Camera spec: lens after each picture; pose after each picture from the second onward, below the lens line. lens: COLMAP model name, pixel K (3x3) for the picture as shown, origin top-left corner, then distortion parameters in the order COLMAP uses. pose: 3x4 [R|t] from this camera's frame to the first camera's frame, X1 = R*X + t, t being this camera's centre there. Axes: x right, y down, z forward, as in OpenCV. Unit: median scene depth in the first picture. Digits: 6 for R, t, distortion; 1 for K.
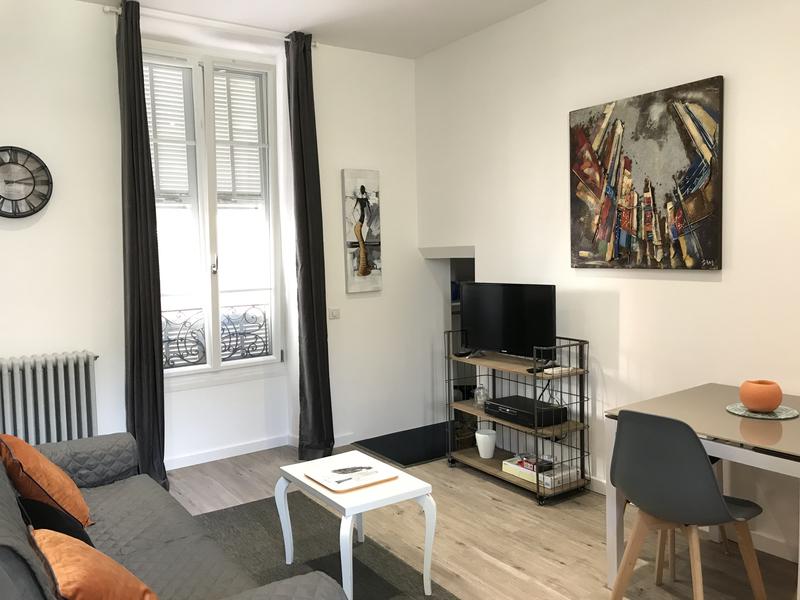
lens RADIAL K [[668.8, 0, 400.0], [0, 668.8, 300.0], [0, 0, 1]] dist [0.008749, -0.001440]
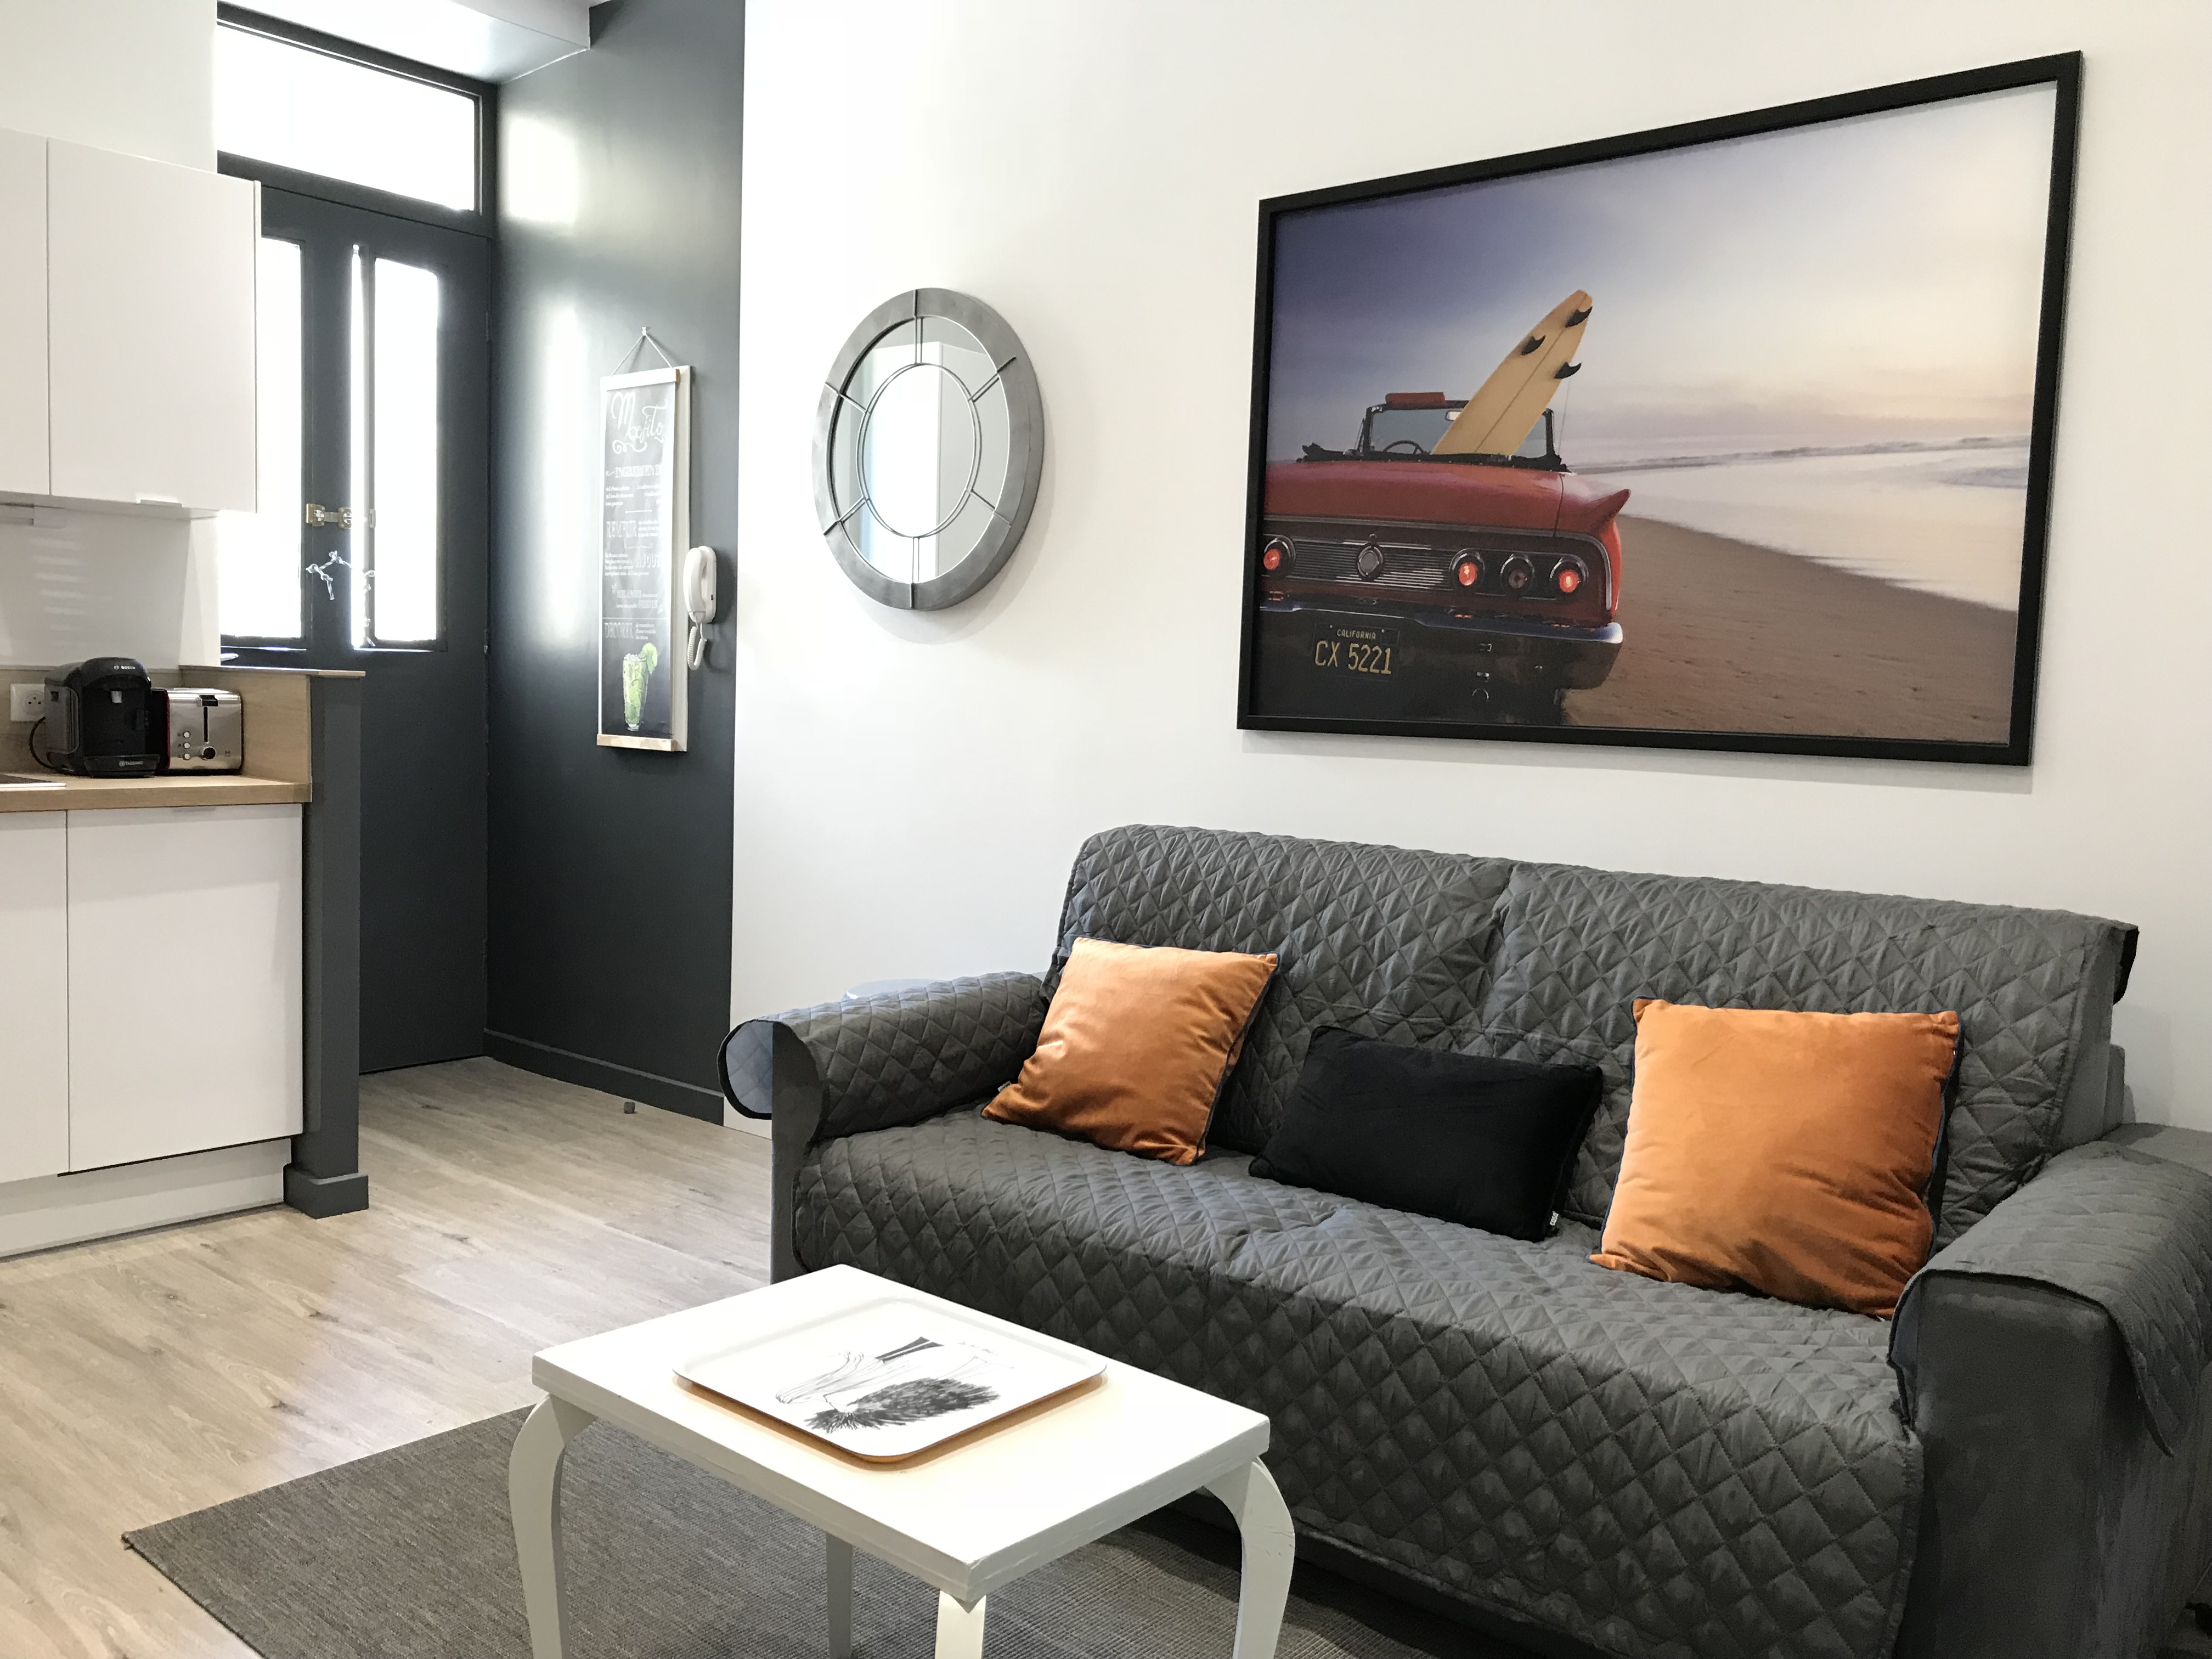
lens RADIAL K [[1815.5, 0, 1108.4], [0, 1815.5, 906.0], [0, 0, 1]] dist [-0.008469, -0.007570]
pose [[-0.966219, 0.027771, -0.256223, 0.006555], [-0.025218, 0.979219, 0.201232, -0.013585], [0.256487, 0.200896, -0.945439, 1.172112]]
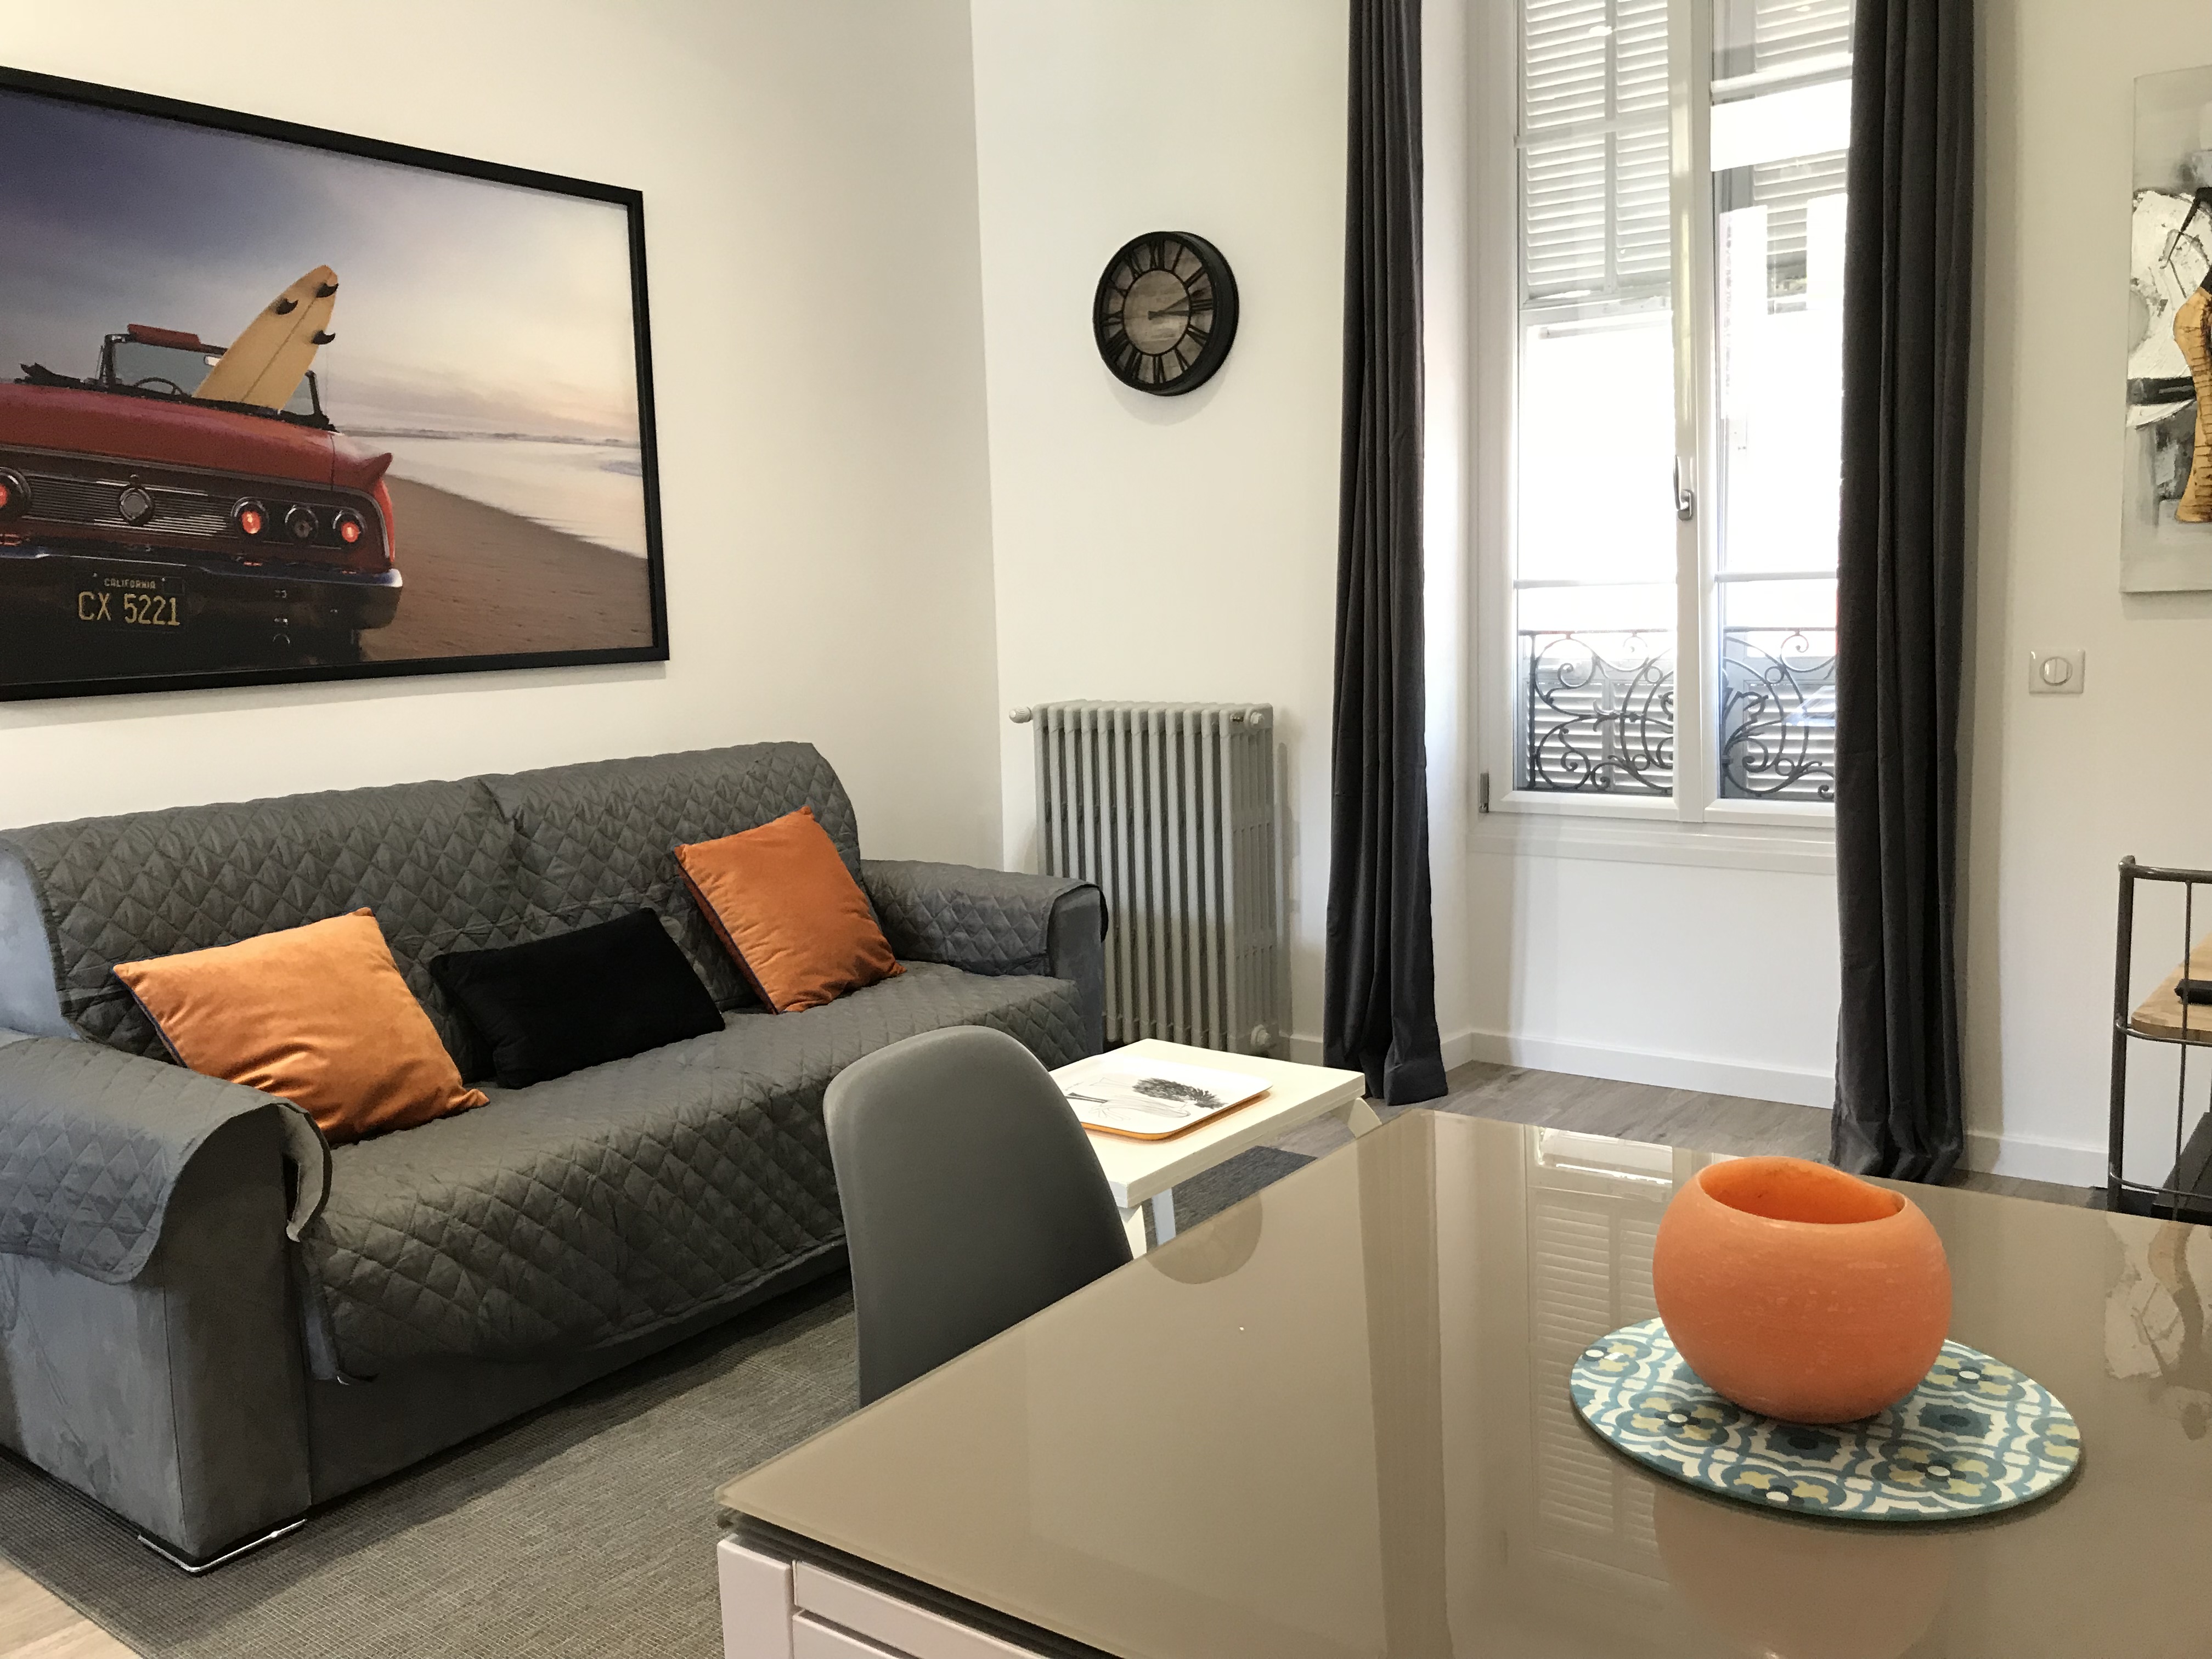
lens RADIAL K [[1854.7, 0, 1106.0], [0, 1854.7, 829.5], [0, 0, 1]] dist [0.086199, 0.013428]
pose [[0.323702, 0.144301, -0.935091, 0.584400], [-0.054059, 0.989508, 0.133985, 0.002066], [0.944613, 0.007179, 0.328106, 0.507994]]
